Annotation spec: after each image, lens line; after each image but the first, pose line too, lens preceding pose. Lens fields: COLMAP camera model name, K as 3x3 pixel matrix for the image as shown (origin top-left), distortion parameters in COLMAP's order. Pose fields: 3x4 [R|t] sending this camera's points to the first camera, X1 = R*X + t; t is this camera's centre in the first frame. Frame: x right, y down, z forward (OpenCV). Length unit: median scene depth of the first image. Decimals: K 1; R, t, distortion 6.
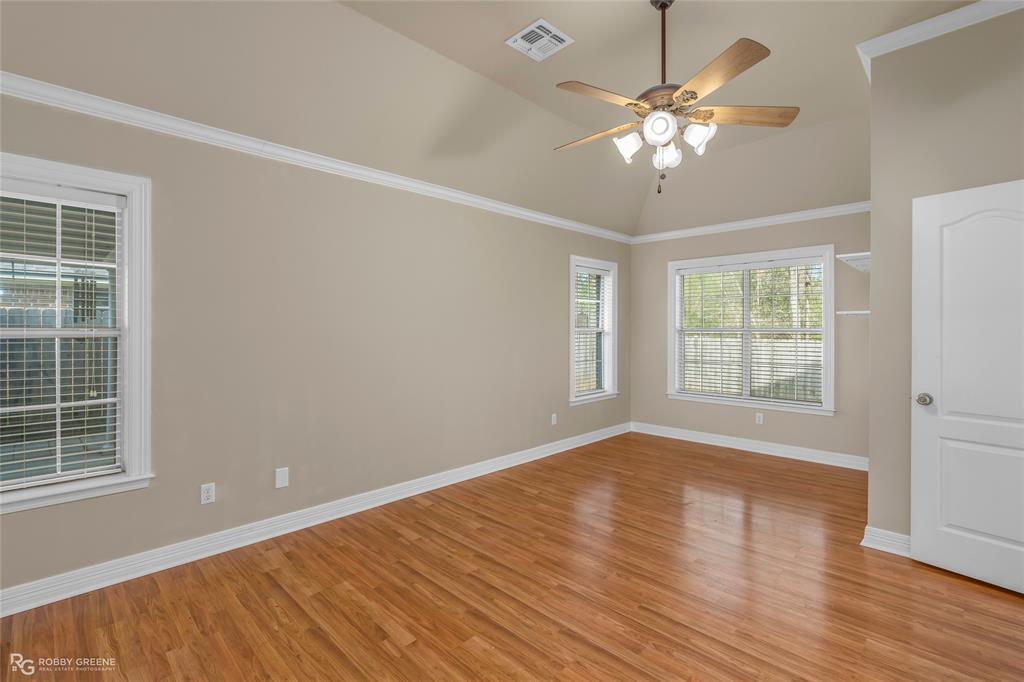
lens RADIAL K [[466.8, 0, 501.2], [0, 466.8, 339.0], [0, 0, 1]] dist [-0.000311, 0.000047]
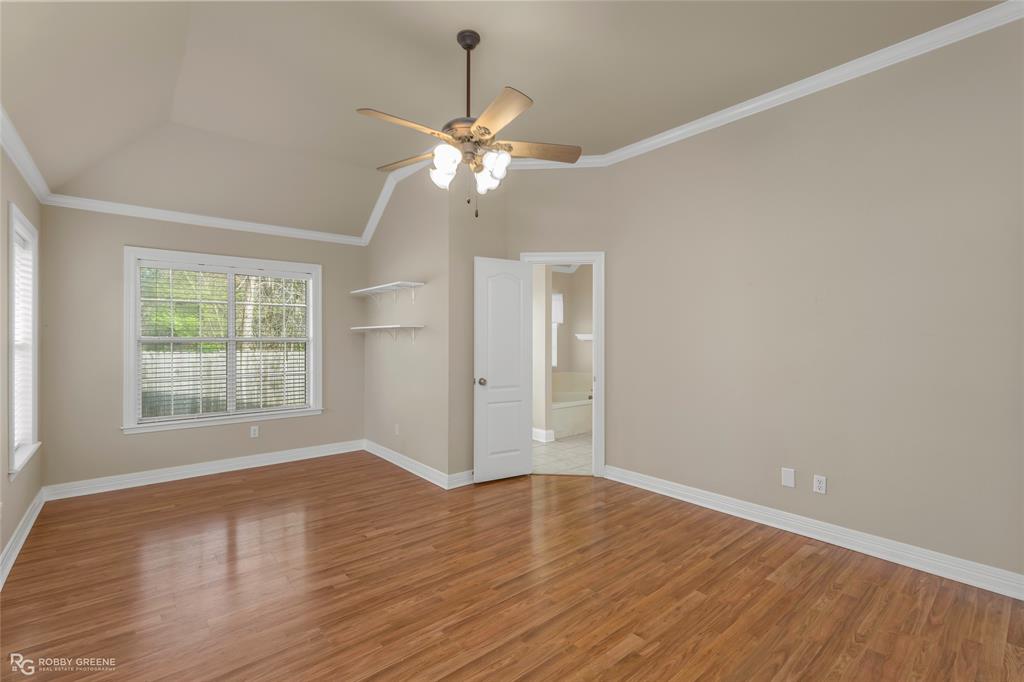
lens RADIAL K [[466.8, 0, 510.8], [0, 466.8, 350.9], [0, 0, 1]] dist [-0.000311, 0.000047]
pose [[0.078409, -0.029981, 0.996470, -0.768858], [0.023118, 0.999334, 0.028248, -0.023294], [-0.996653, 0.020822, 0.079049, 0.839392]]
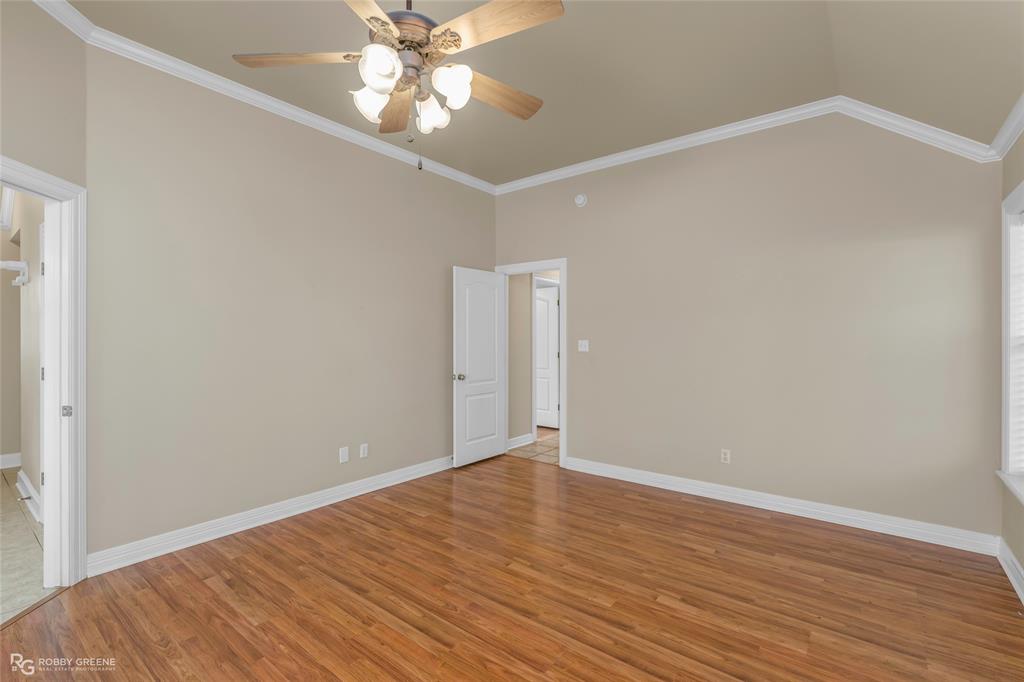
lens RADIAL K [[466.8, 0, 523.3], [0, 466.8, 336.9], [0, 0, 1]] dist [-0.000311, 0.000047]
pose [[-0.987922, -0.003869, -0.154906, 0.295530], [-0.007015, 0.999780, 0.019769, -0.040364], [0.154795, 0.020617, -0.987731, 1.846418]]
